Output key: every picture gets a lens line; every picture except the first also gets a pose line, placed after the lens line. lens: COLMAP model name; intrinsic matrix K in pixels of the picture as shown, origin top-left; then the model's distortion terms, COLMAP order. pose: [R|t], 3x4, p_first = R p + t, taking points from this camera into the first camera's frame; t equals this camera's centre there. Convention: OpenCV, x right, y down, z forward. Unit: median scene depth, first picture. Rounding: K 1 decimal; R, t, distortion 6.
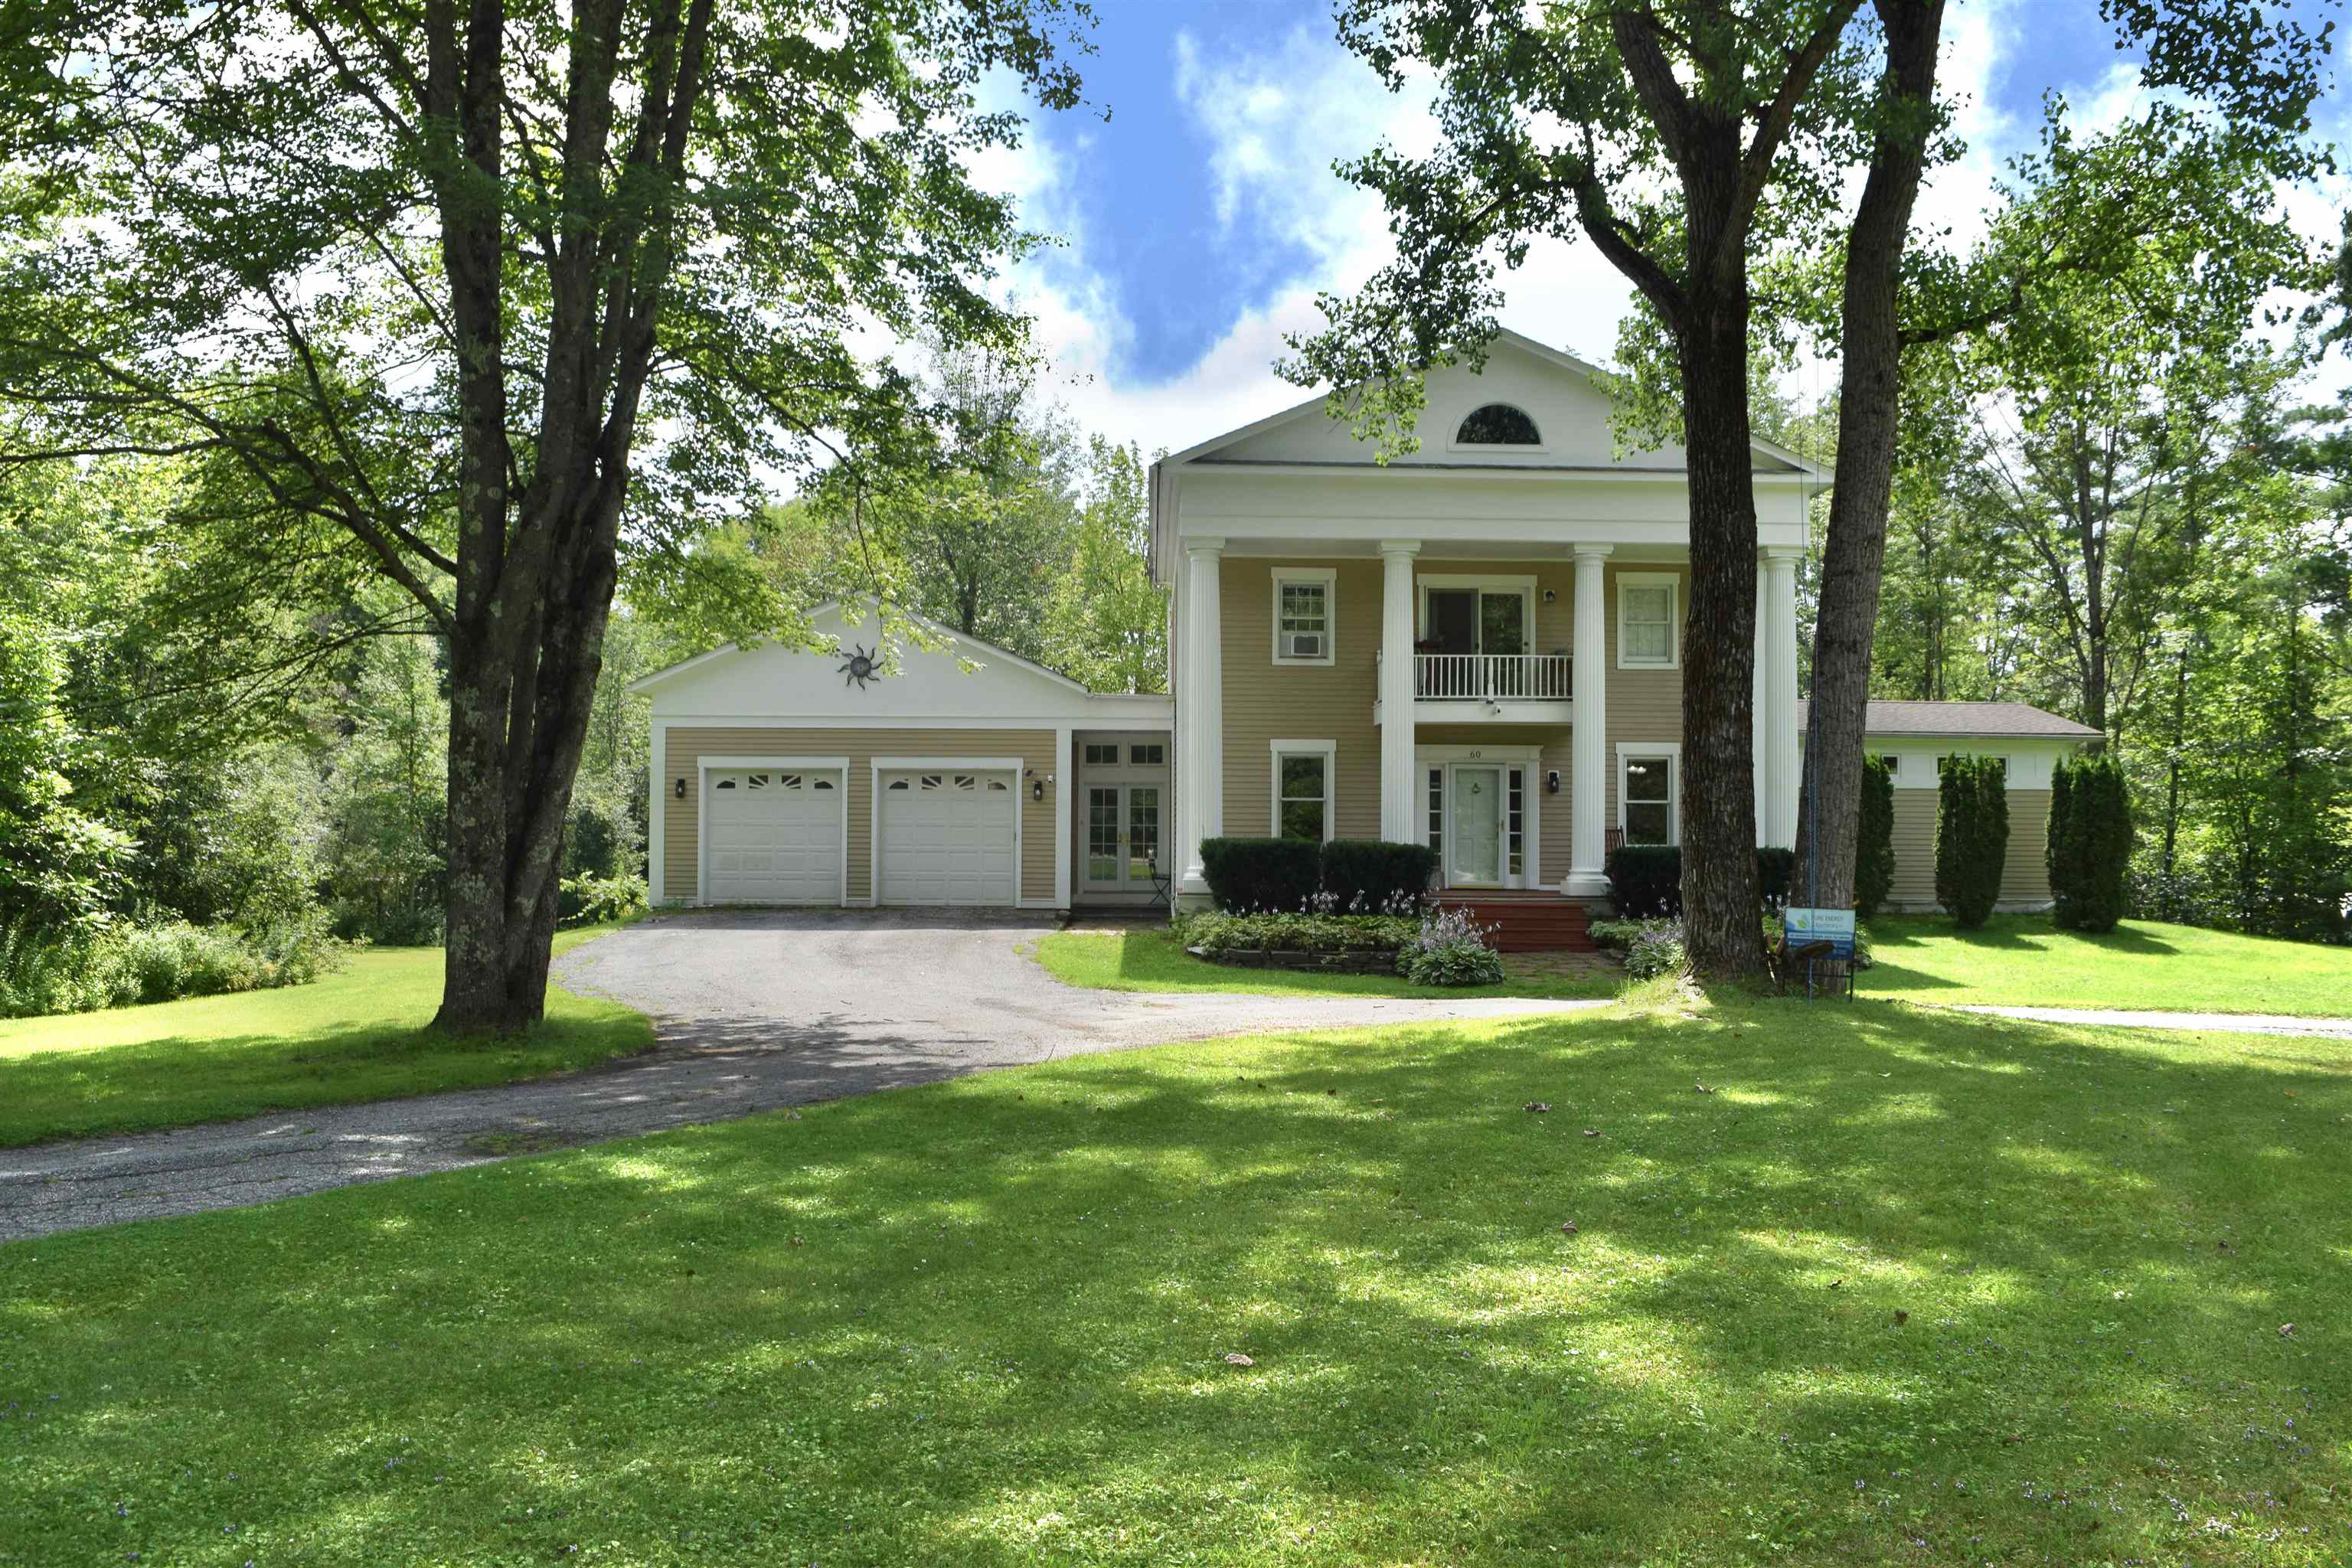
lens RADIAL K [[1886.8, 0, 1182.9], [0, 1886.8, 784.9], [0, 0, 1]] dist [-0.073752, 0.006714]
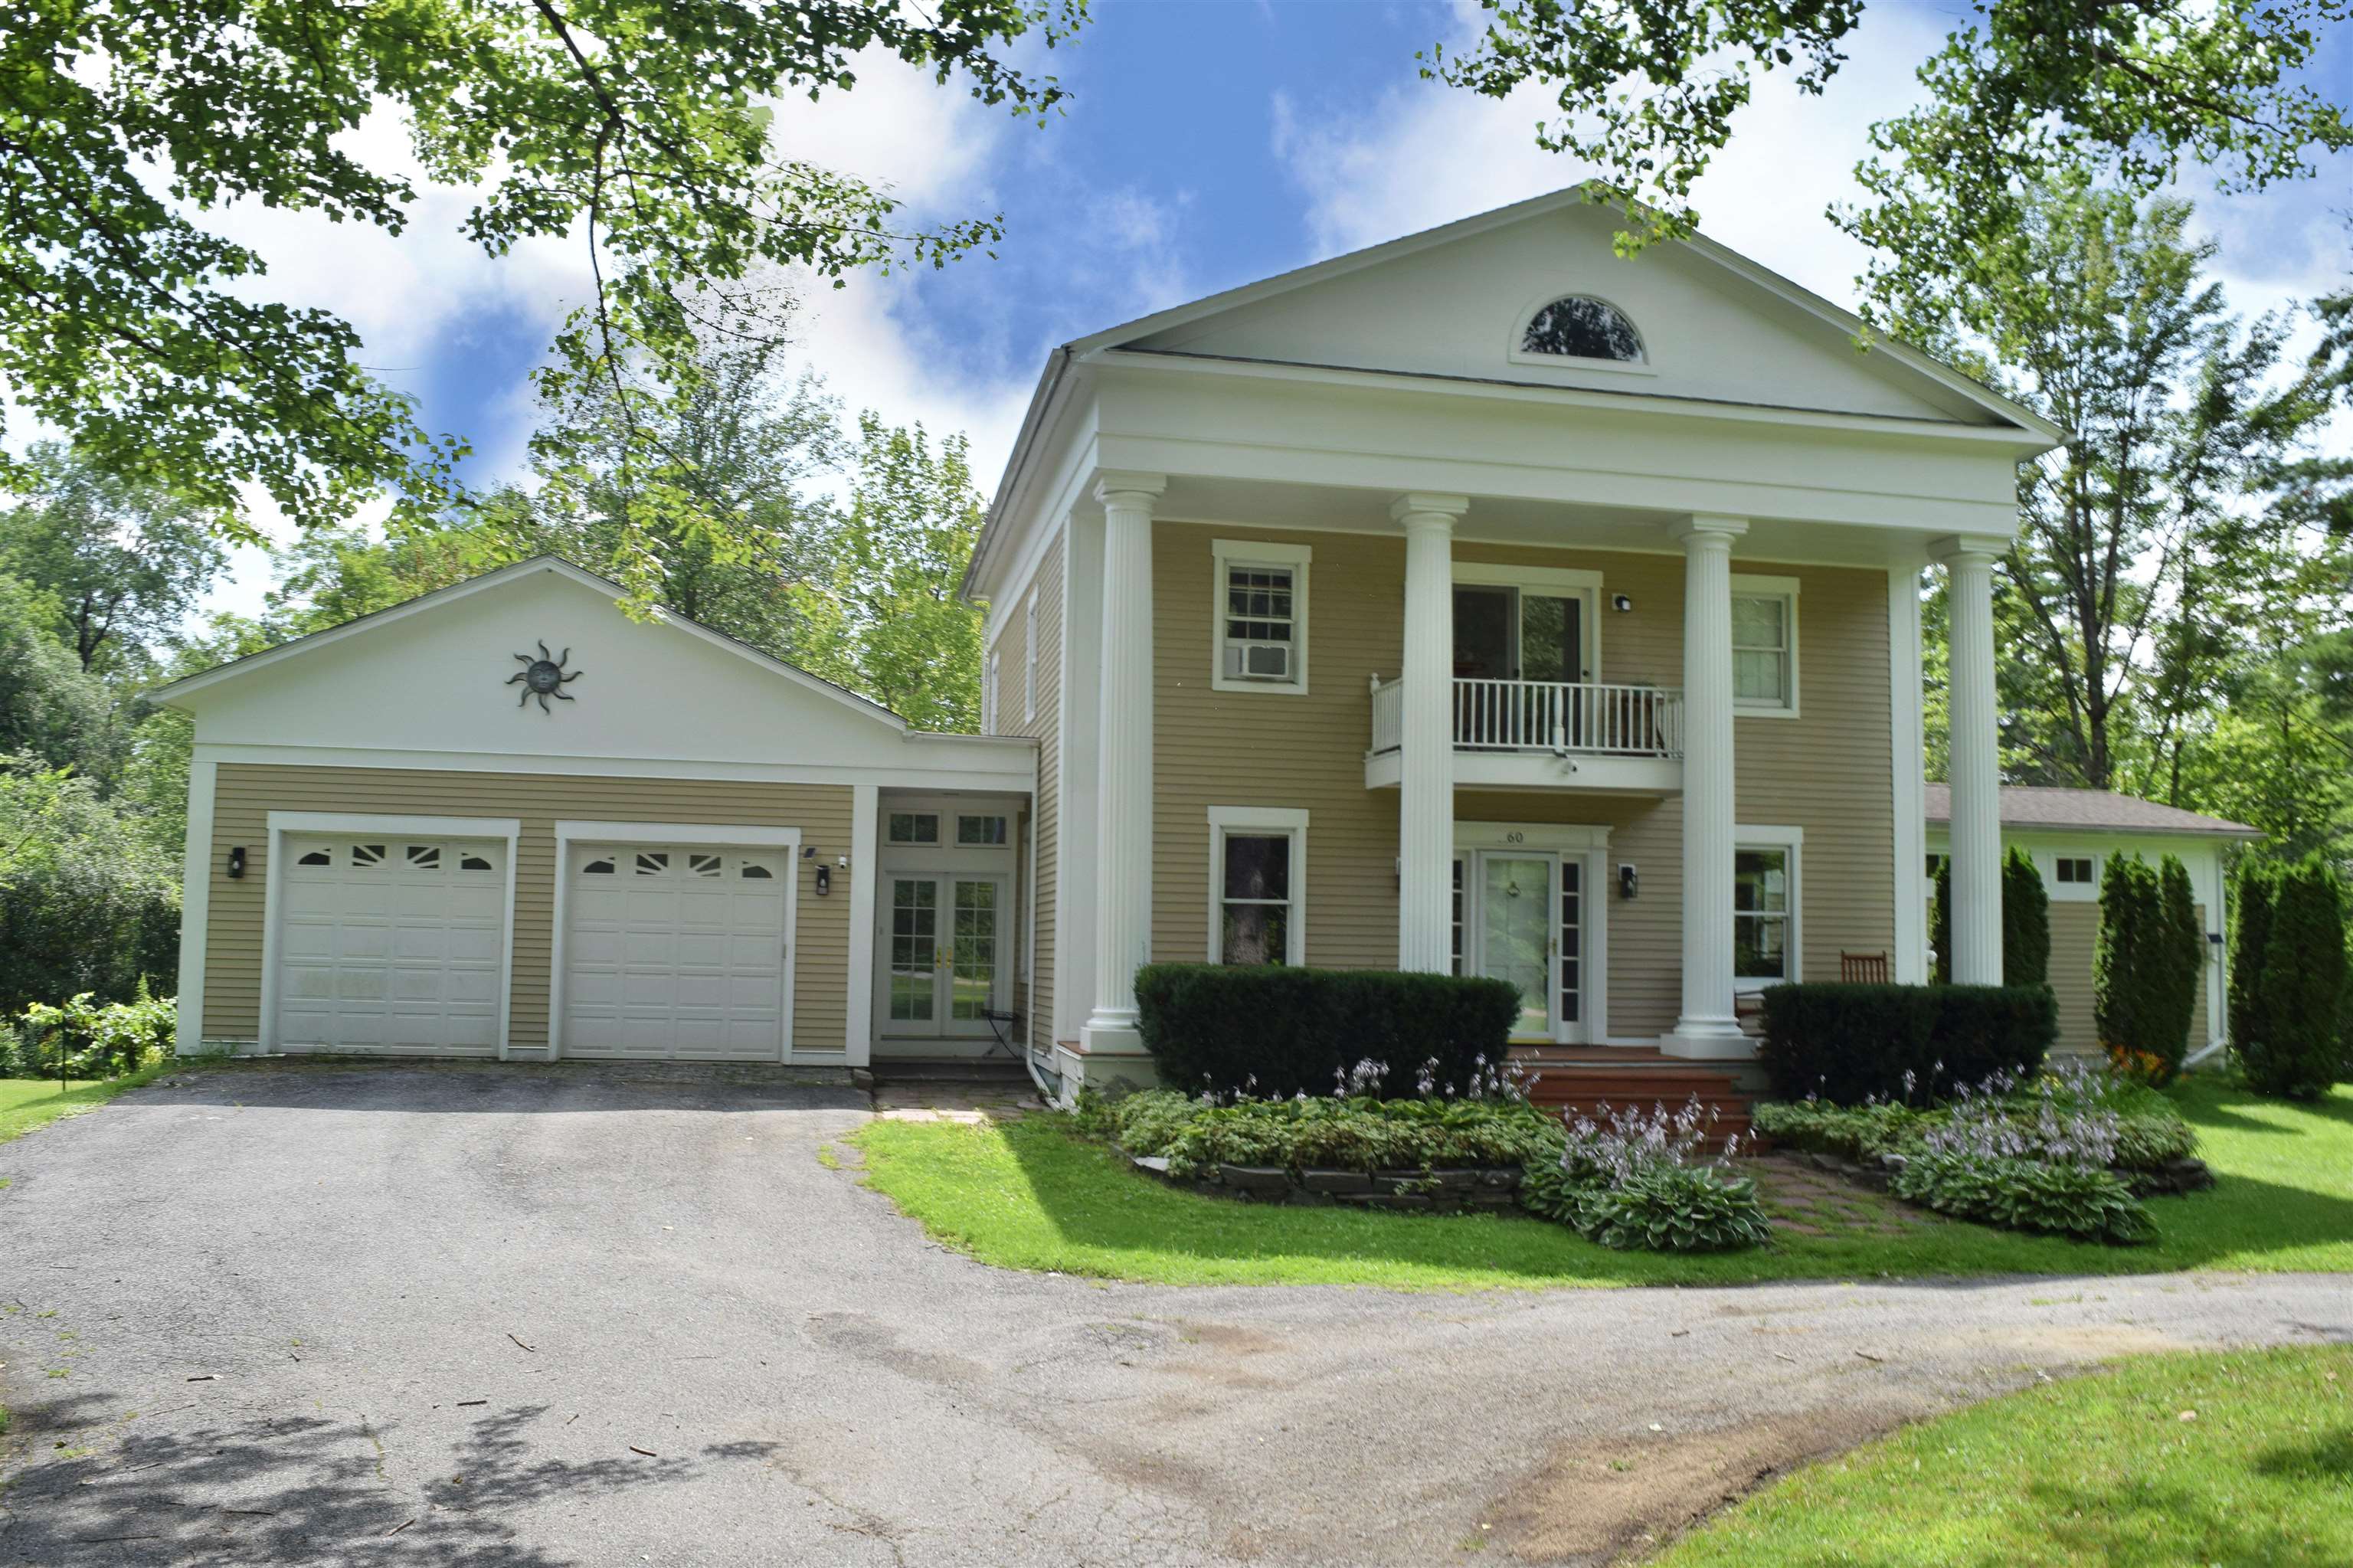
lens RADIAL K [[1887.6, 0, 1166.0], [0, 1887.6, 793.4], [0, 0, 1]] dist [-0.073752, 0.006714]
pose [[0.985931, 0.028268, 0.164748, -0.072361], [-0.019796, 0.998407, -0.052837, 0.005509], [-0.165979, 0.048832, 0.984919, 0.371868]]
